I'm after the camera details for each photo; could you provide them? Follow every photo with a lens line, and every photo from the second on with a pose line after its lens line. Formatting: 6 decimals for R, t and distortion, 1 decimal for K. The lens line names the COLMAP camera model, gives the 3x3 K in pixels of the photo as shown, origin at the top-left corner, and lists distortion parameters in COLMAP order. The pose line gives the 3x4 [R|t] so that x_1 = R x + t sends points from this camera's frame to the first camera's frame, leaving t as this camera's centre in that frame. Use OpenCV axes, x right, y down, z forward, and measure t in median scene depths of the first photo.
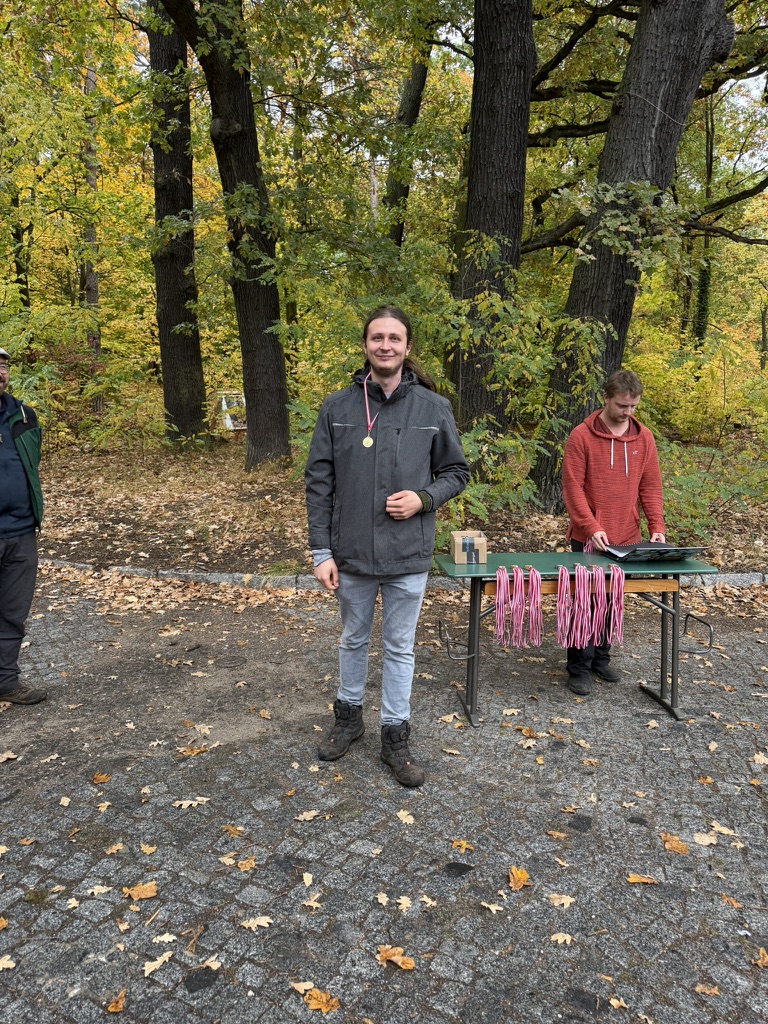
lens RADIAL K [[719.3, 0, 385.7], [0, 719.3, 515.1], [0, 0, 1]] dist [0.032575, -0.033412]
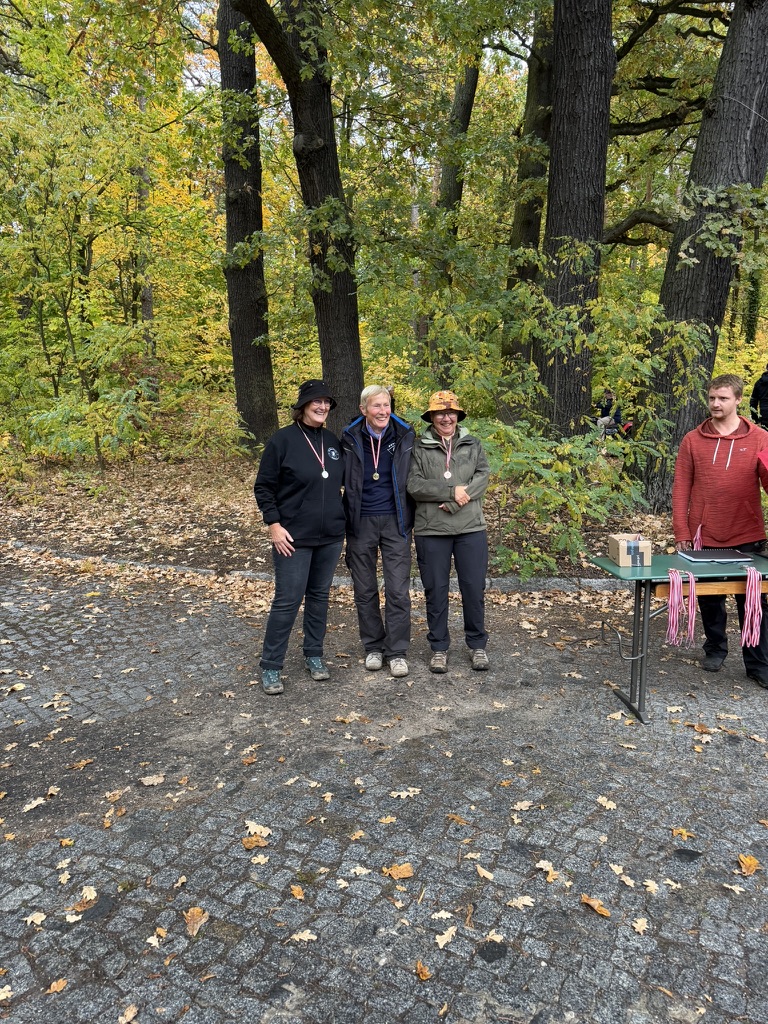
lens RADIAL K [[719.3, 0, 387.0], [0, 719.3, 513.7], [0, 0, 1]] dist [0.032575, -0.033412]
pose [[0.998989, -0.016652, -0.041766, -0.118227], [0.016575, 0.999860, -0.002198, -0.007016], [0.041797, 0.001503, 0.999125, -0.033878]]
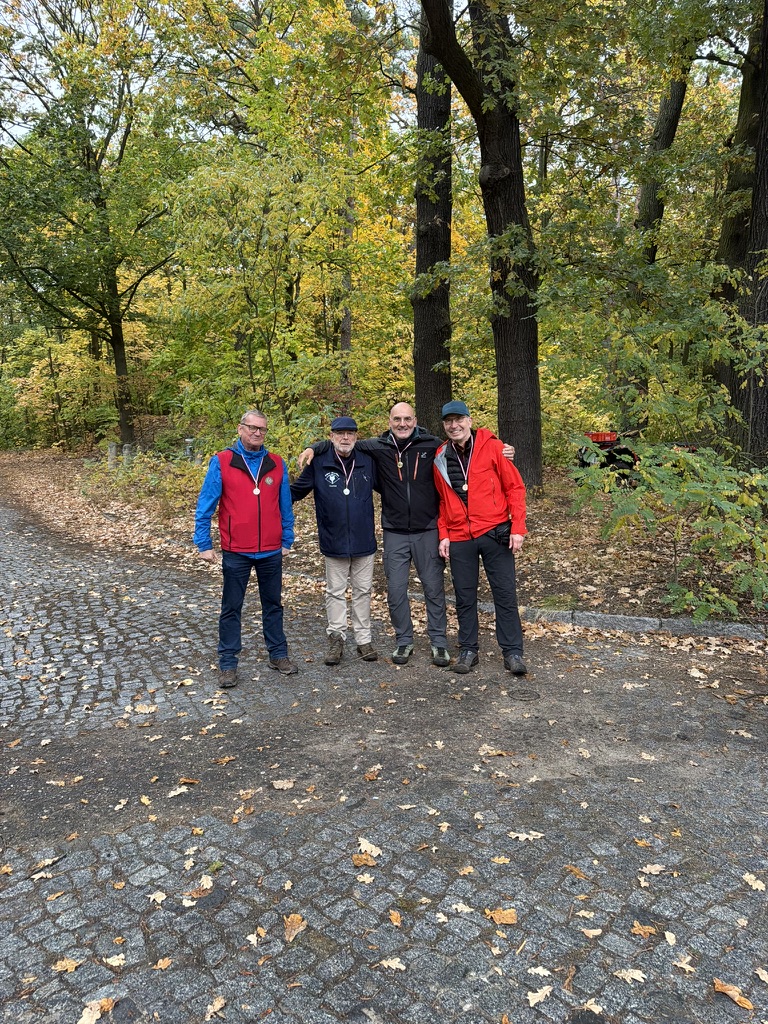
lens RADIAL K [[719.3, 0, 383.4], [0, 719.3, 509.2], [0, 0, 1]] dist [0.032575, -0.033412]
pose [[0.953521, 0.020842, -0.300604, -0.078582], [-0.034441, 0.998606, -0.040010, -0.007104], [0.299351, 0.048504, 0.952910, -0.026544]]
